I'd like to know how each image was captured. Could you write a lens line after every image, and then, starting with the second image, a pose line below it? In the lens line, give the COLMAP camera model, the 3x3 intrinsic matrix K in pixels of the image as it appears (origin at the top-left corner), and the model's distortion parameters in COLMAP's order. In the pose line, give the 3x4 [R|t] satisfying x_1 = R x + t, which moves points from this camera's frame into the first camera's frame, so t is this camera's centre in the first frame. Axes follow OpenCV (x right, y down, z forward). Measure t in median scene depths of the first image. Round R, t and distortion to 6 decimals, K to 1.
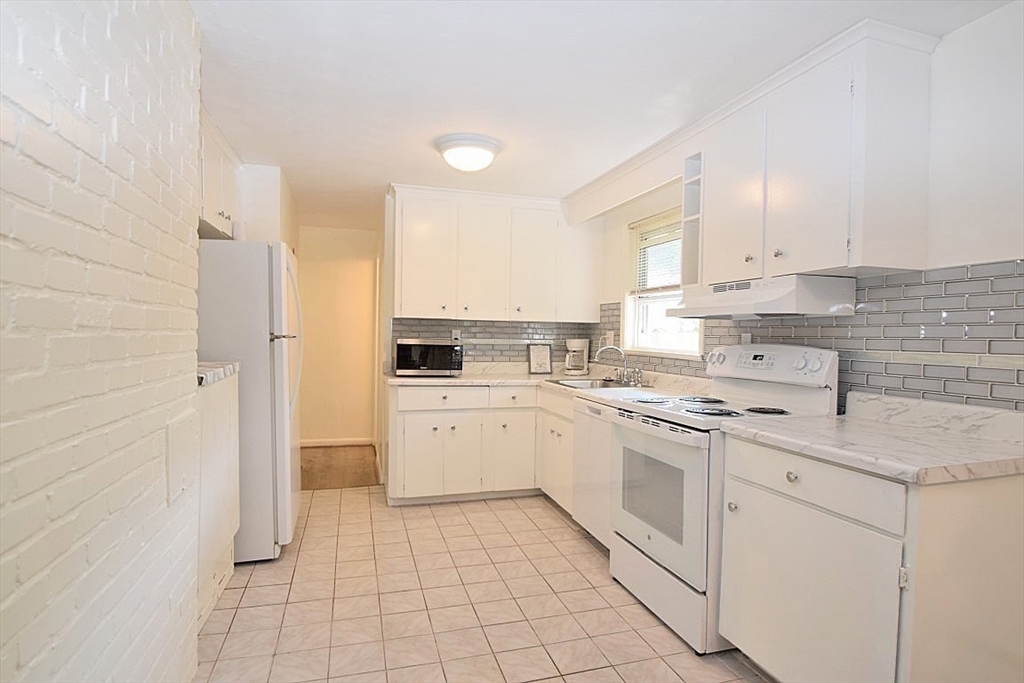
lens RADIAL K [[553.9, 0, 515.8], [0, 553.9, 346.4], [0, 0, 1]] dist [-0.012347, -0.012392]
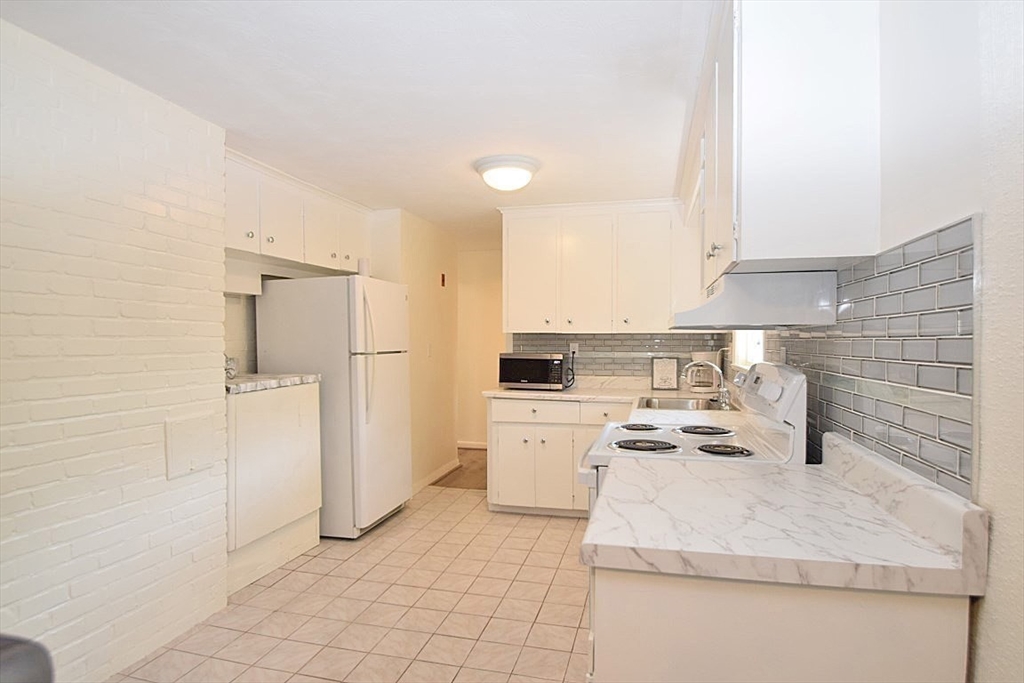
lens RADIAL K [[553.9, 0, 515.8], [0, 553.9, 346.4], [0, 0, 1]] dist [-0.012347, -0.012392]
pose [[0.856523, -0.009828, -0.516015, 0.367967], [0.002277, 0.999881, -0.015265, -0.010698], [0.516103, 0.011900, 0.856444, 0.109798]]
